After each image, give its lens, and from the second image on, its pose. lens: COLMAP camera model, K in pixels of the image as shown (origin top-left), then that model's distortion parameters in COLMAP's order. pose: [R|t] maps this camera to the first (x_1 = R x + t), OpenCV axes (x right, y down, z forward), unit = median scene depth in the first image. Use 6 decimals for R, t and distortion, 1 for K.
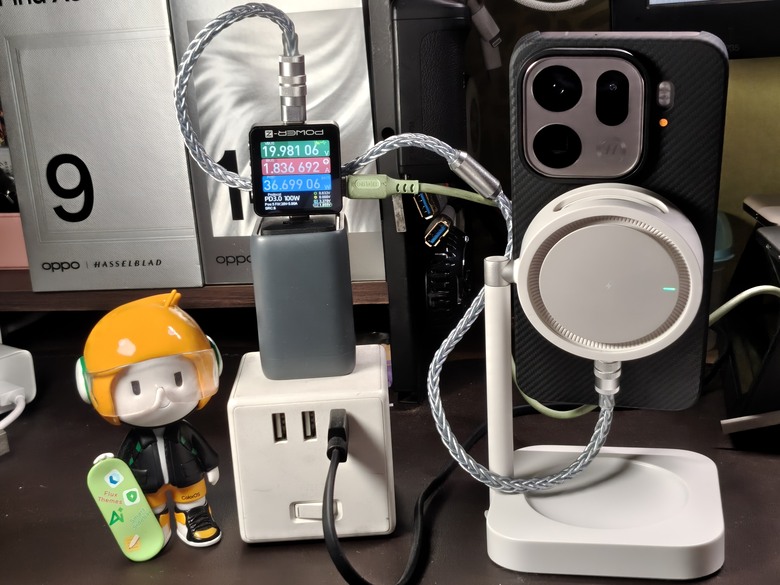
lens RADIAL K [[1243.1, 0, 421.0], [0, 1243.1, 296.0], [0, 0, 1]] dist [0.142926, -0.028653]
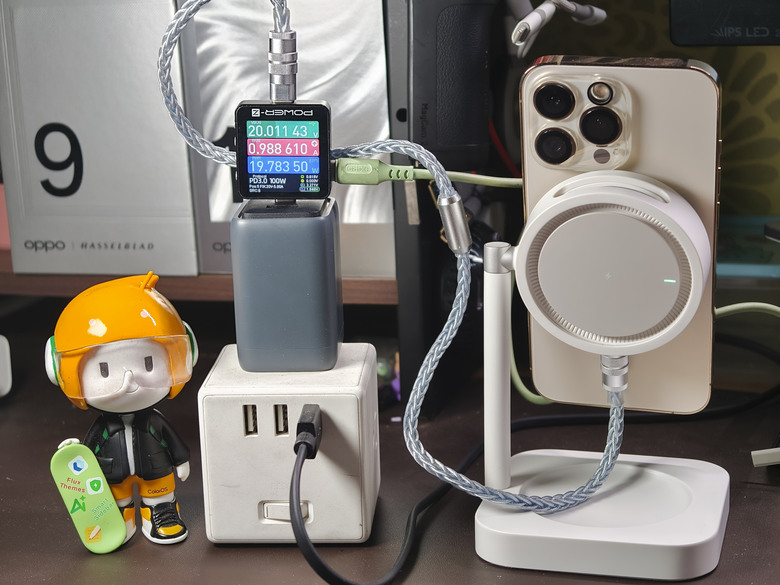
lens RADIAL K [[1629.5, 0, 390.0], [0, 1629.5, 292.5], [0, 0, 1]] dist [0.291869, -0.328665]
pose [[0.995017, 0.050670, -0.085874, 0.092327], [-0.052016, 0.998555, -0.013508, 0.018734], [0.085065, 0.017908, 0.996214, -0.230585]]
